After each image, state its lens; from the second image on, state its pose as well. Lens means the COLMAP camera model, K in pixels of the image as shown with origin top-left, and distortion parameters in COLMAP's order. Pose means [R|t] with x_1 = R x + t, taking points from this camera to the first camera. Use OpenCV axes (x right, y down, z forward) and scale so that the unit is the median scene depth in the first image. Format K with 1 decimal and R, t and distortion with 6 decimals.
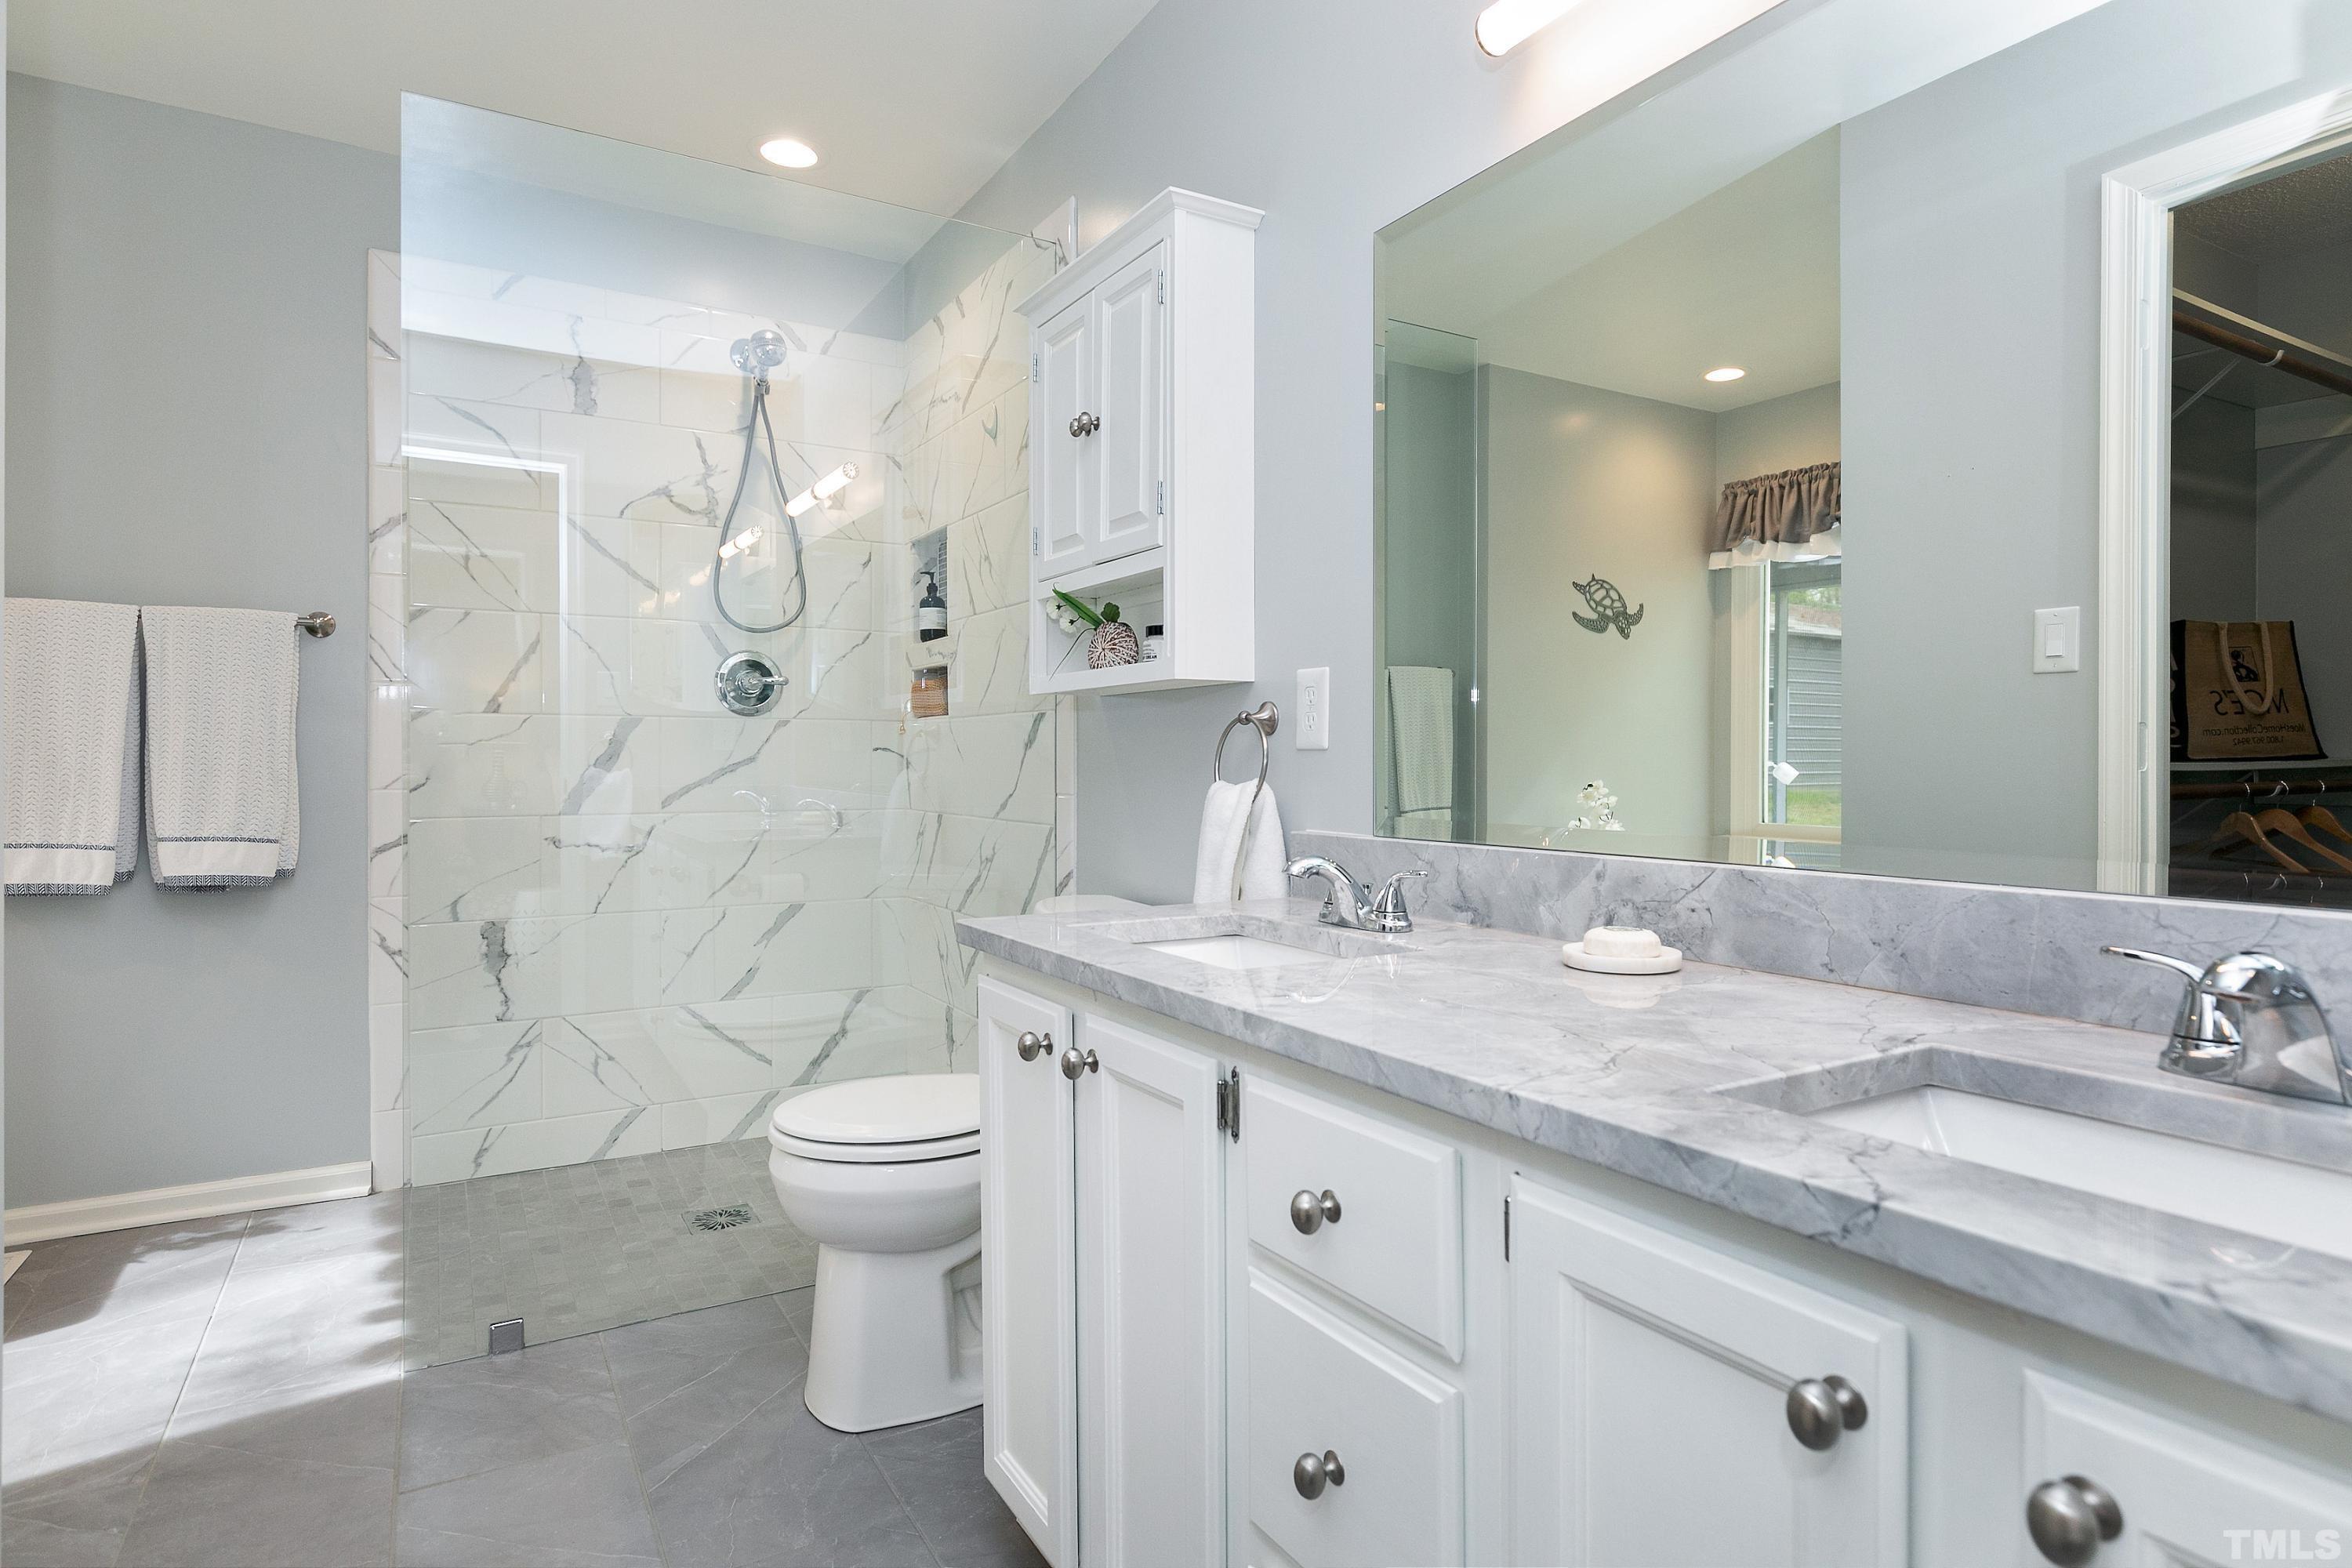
lens RADIAL K [[1274.5, 0, 1186.4], [0, 1274.5, 768.2], [0, 0, 1]] dist [-0.001486, -0.000161]
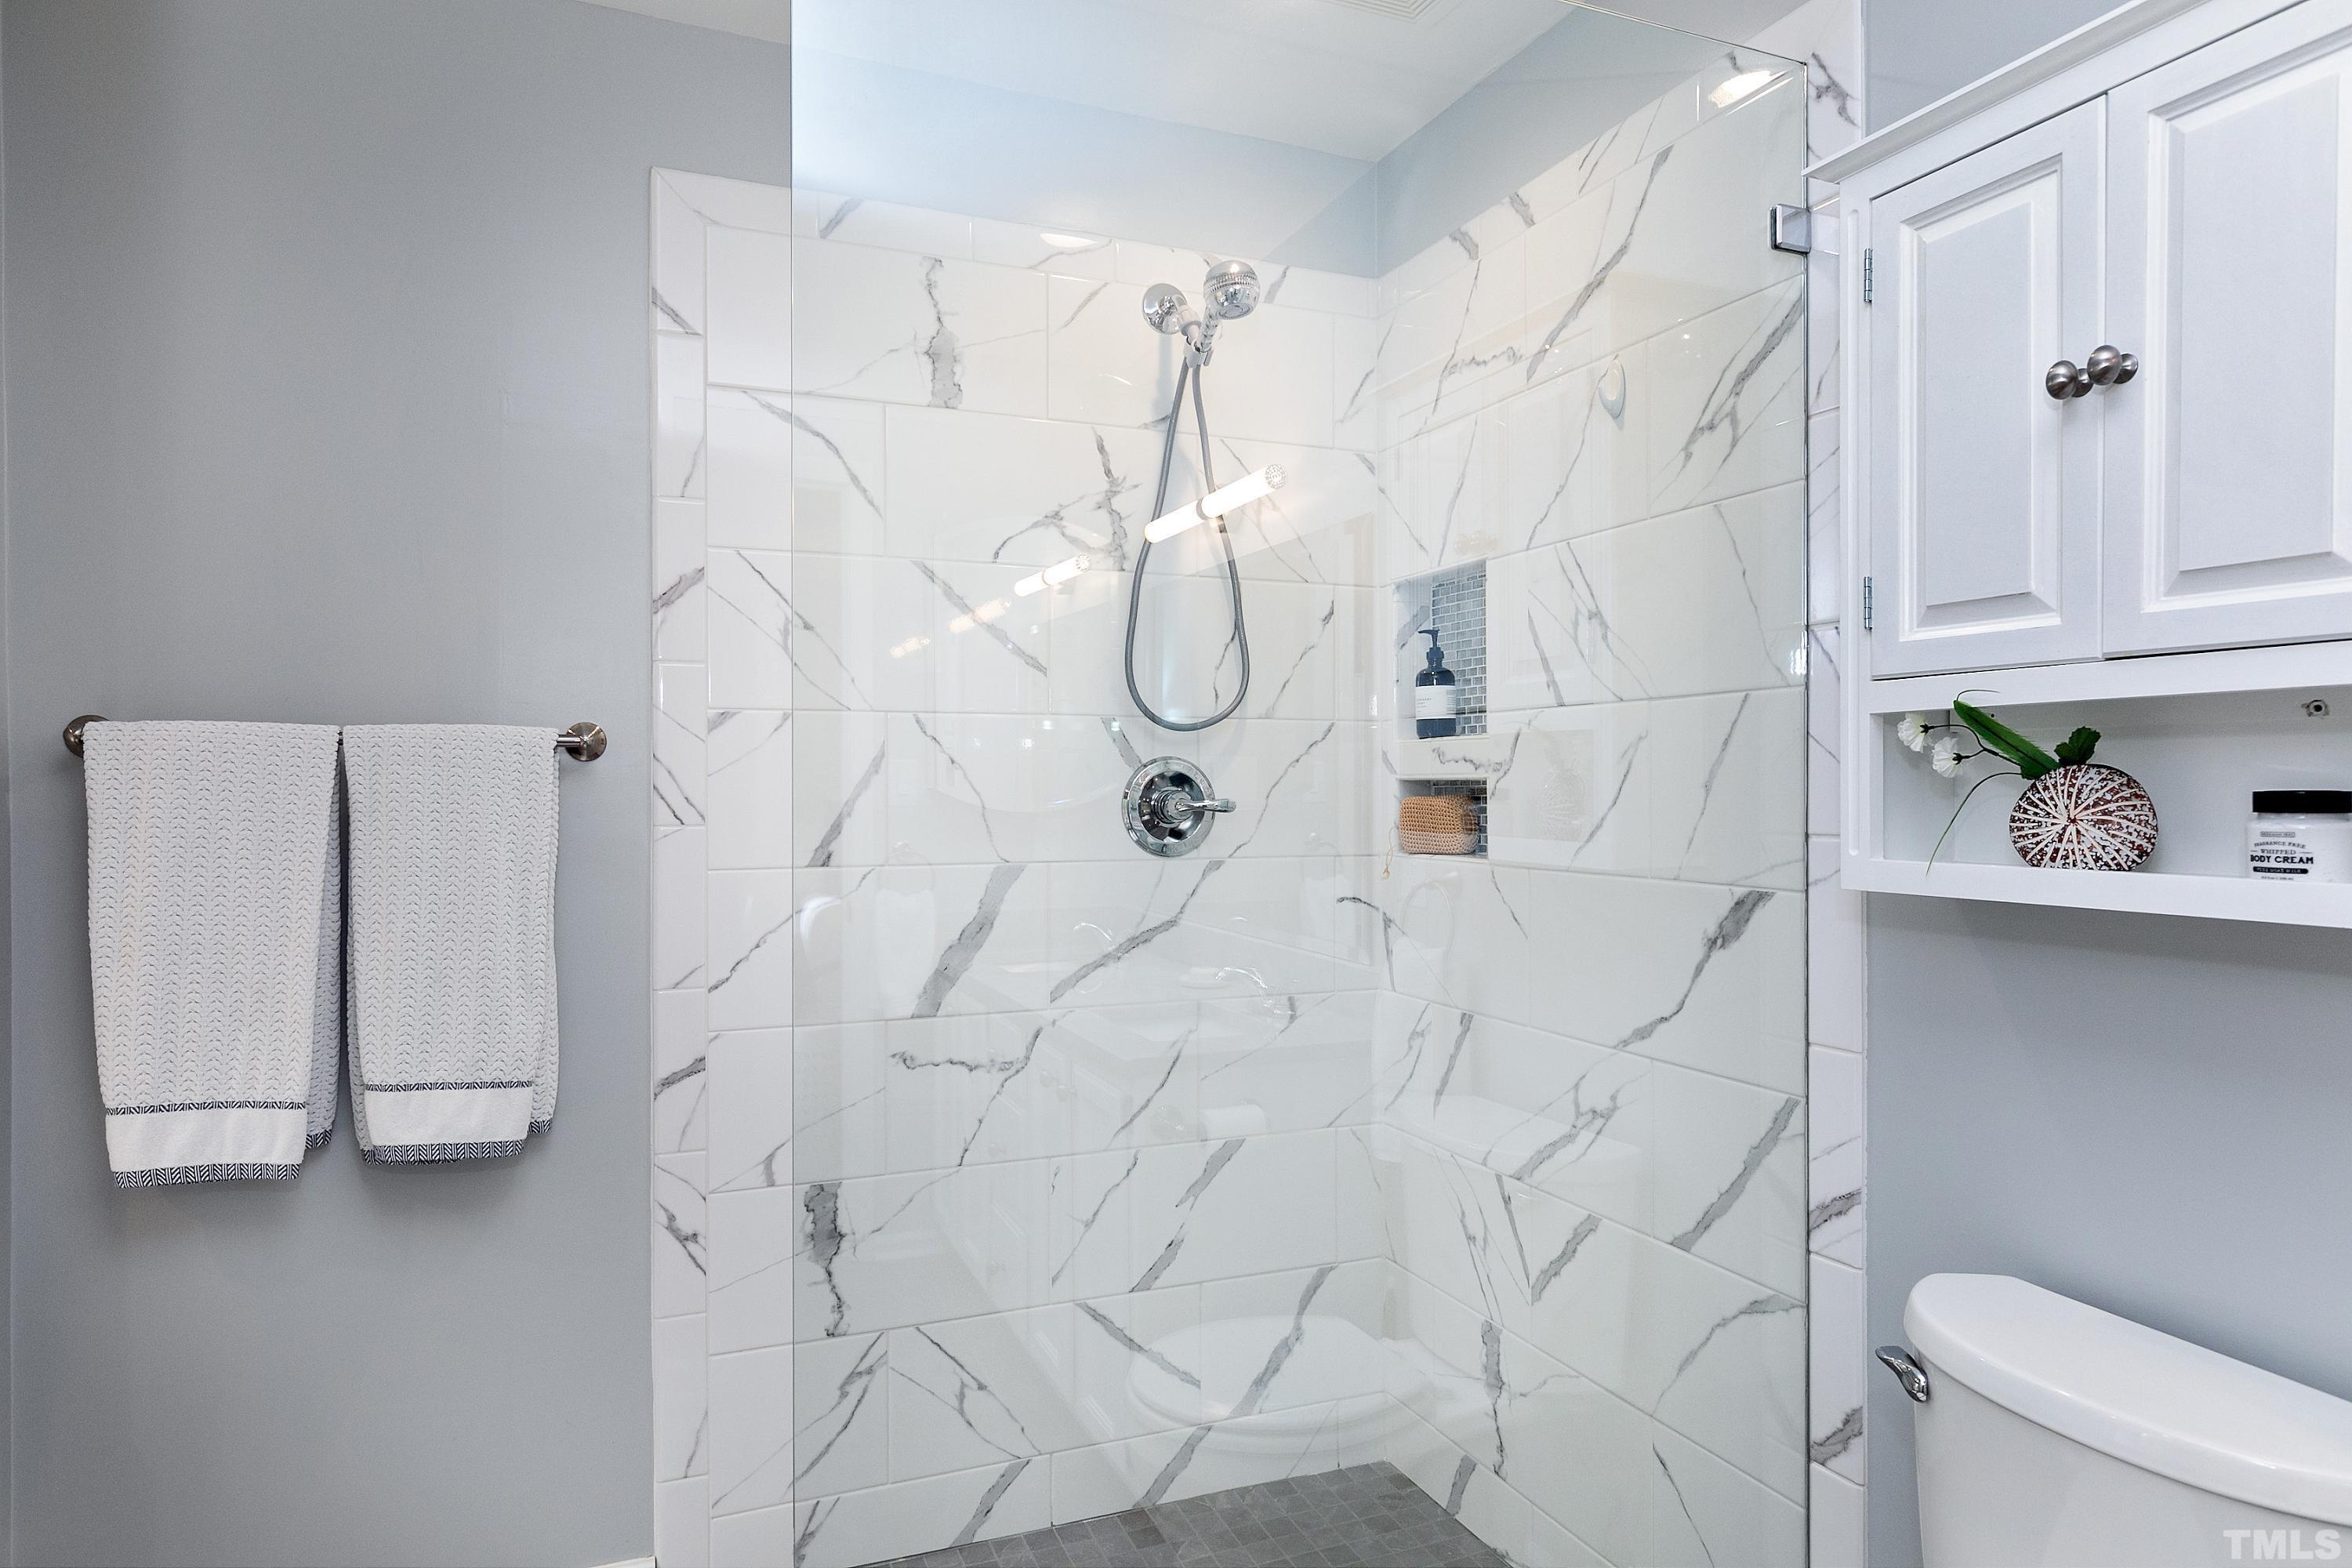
lens RADIAL K [[1428.7, 0, 1165.0], [0, 1428.7, 791.8], [0, 0, 1]] dist [-0.000410, -0.003594]
pose [[0.988062, -0.000502, -0.154056, -0.265832], [0.000017, 0.999995, -0.003151, -0.082538], [0.154057, 0.003111, 0.988057, 0.311501]]
